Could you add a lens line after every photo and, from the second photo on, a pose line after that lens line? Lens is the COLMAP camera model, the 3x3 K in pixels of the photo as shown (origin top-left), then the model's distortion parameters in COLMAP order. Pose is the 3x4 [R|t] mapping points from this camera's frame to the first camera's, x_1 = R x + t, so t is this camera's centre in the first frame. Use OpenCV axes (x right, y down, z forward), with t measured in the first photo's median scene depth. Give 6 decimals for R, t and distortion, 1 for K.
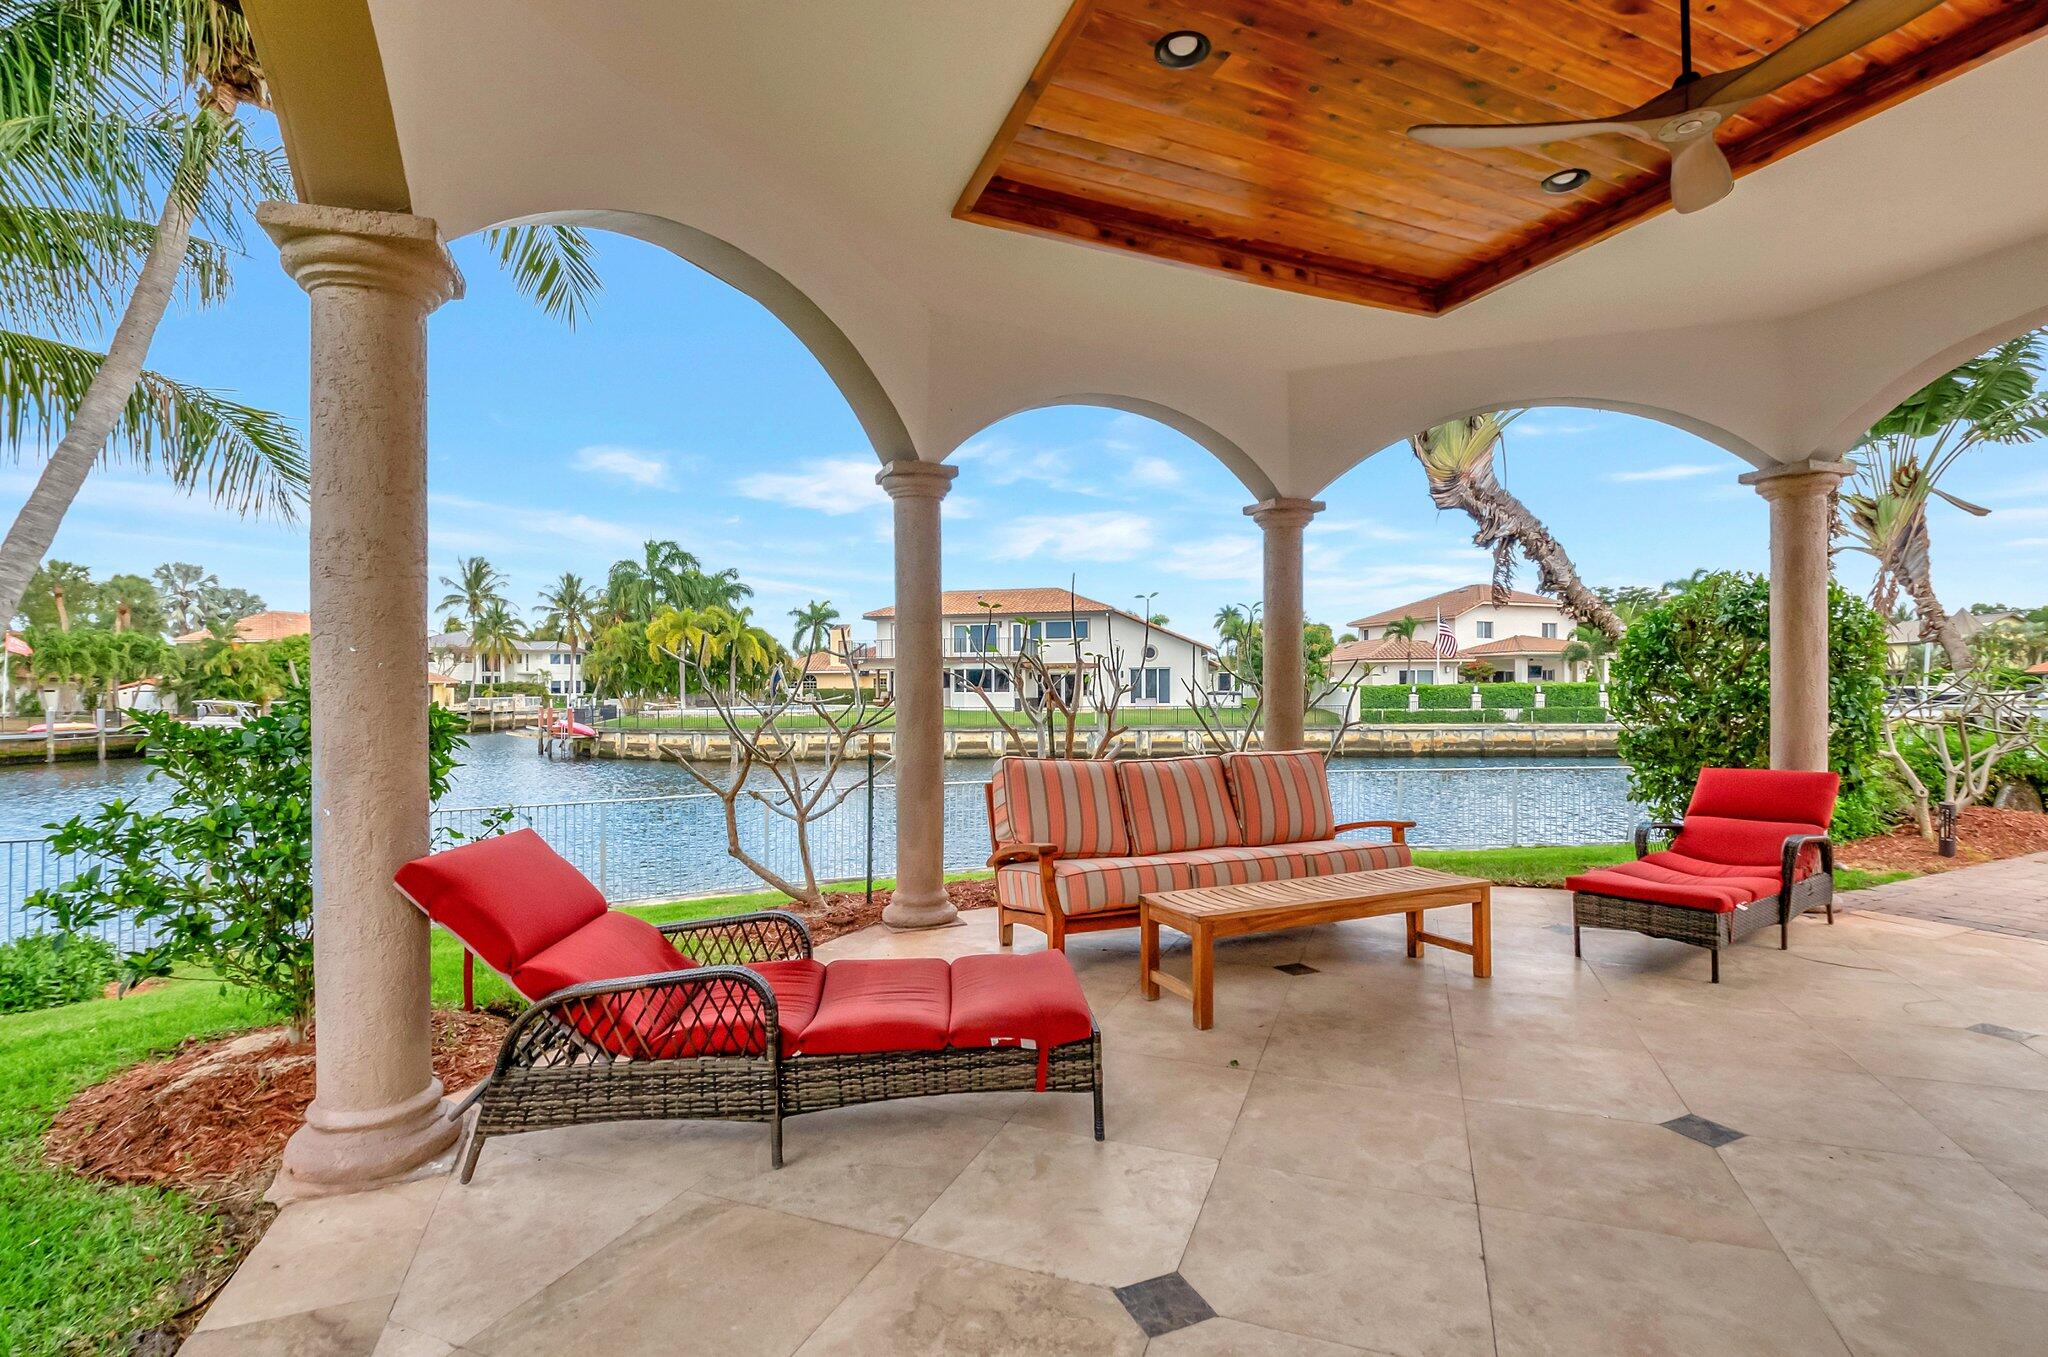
lens RADIAL K [[927.4, 0, 1059.2], [0, 927.4, 679.8], [0, 0, 1]] dist [-0.002144, -0.006537]
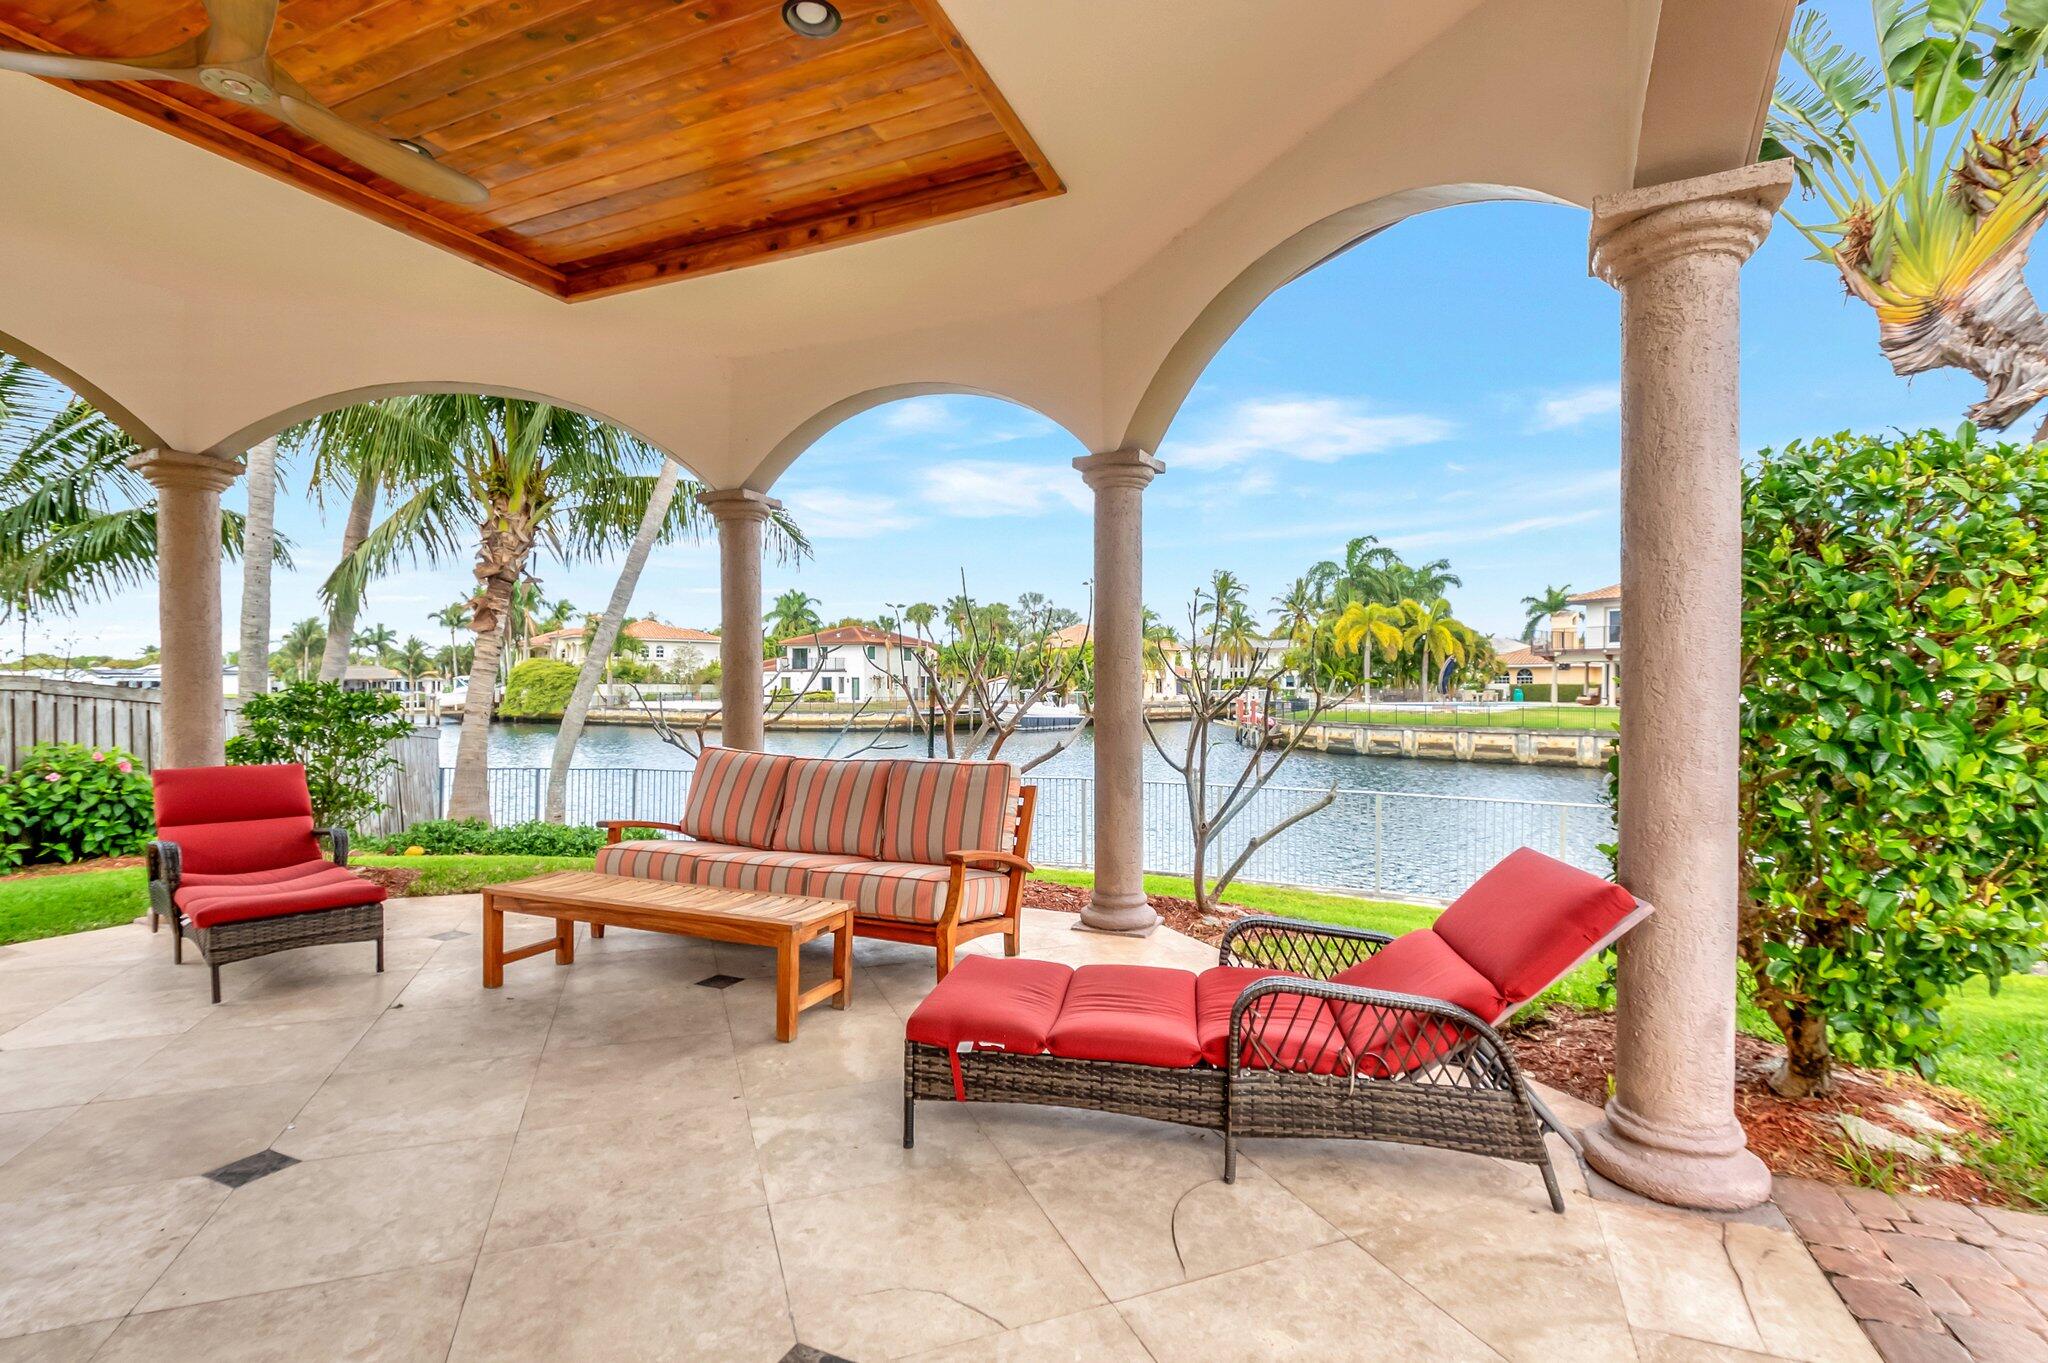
lens RADIAL K [[927.4, 0, 1043.7], [0, 927.4, 690.2], [0, 0, 1]] dist [-0.002144, -0.006537]
pose [[0.681785, 0.012856, -0.731440, 0.097763], [-0.000368, 0.999851, 0.017231, -0.000498], [0.731553, -0.011479, 0.681688, 0.049021]]
